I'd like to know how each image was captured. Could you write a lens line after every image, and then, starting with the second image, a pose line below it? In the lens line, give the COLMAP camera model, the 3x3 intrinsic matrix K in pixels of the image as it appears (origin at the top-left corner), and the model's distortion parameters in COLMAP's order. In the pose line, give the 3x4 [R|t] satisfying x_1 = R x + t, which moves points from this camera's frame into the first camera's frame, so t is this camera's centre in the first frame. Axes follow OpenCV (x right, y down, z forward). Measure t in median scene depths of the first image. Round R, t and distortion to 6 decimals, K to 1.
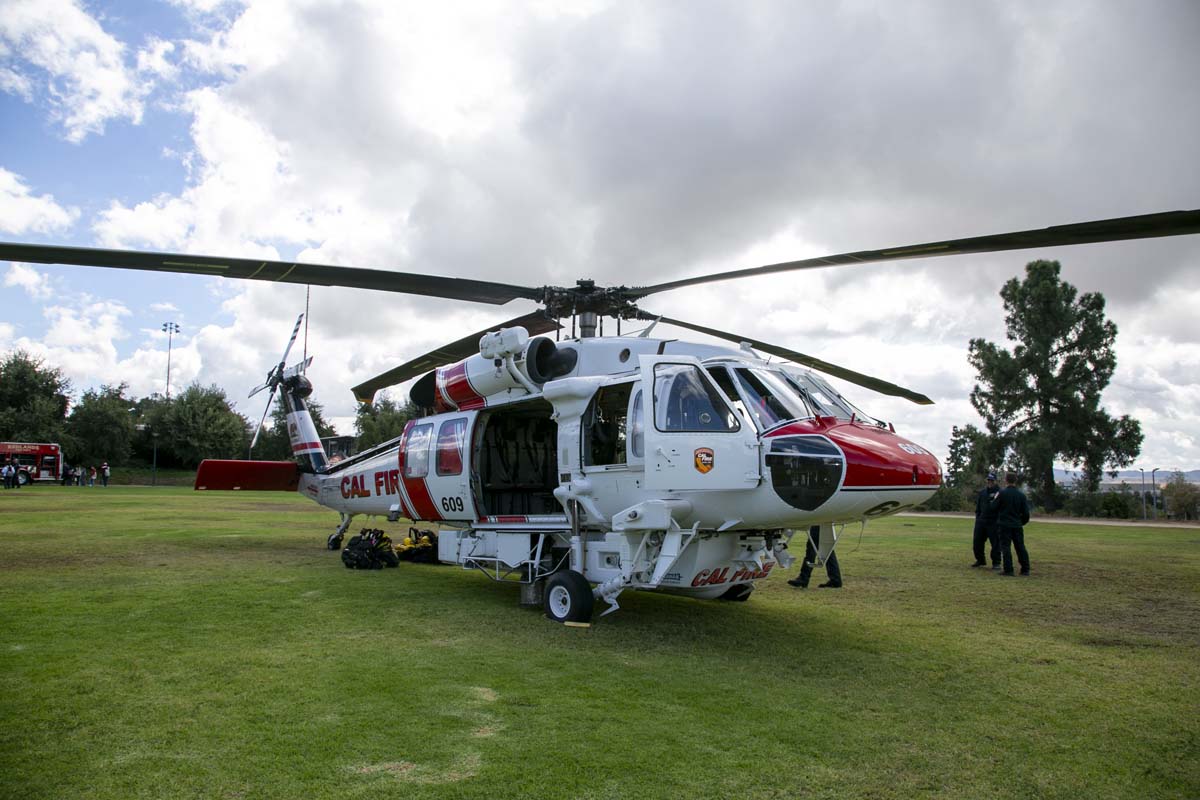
lens RADIAL K [[824.7, 0, 600.0], [0, 824.7, 400.0], [0, 0, 1]] dist [-0.067898, 0.006331]
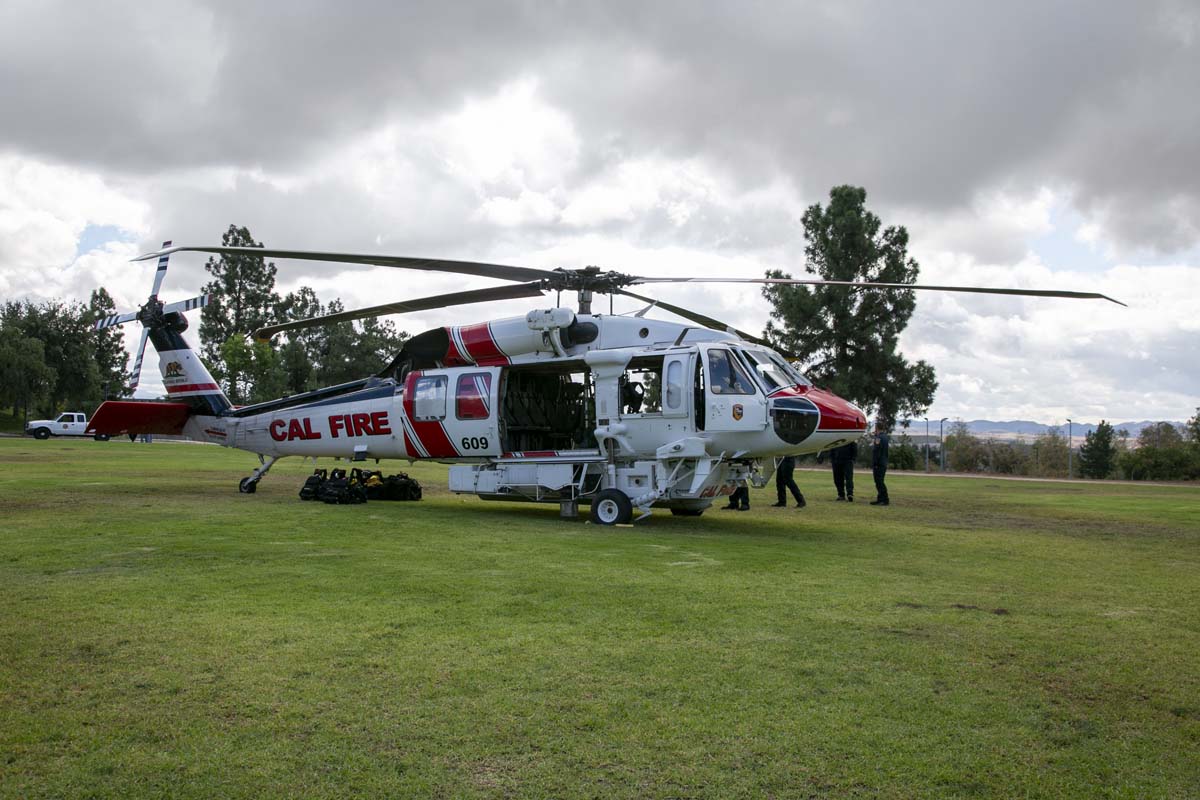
lens RADIAL K [[1116.5, 0, 600.0], [0, 1116.5, 400.0], [0, 0, 1]] dist [0.010589, 0.000631]
pose [[0.951100, 0.013393, 0.308592, -0.105520], [-0.036268, 0.996991, 0.068508, -0.011698], [-0.306746, -0.076350, 0.948724, -0.127342]]
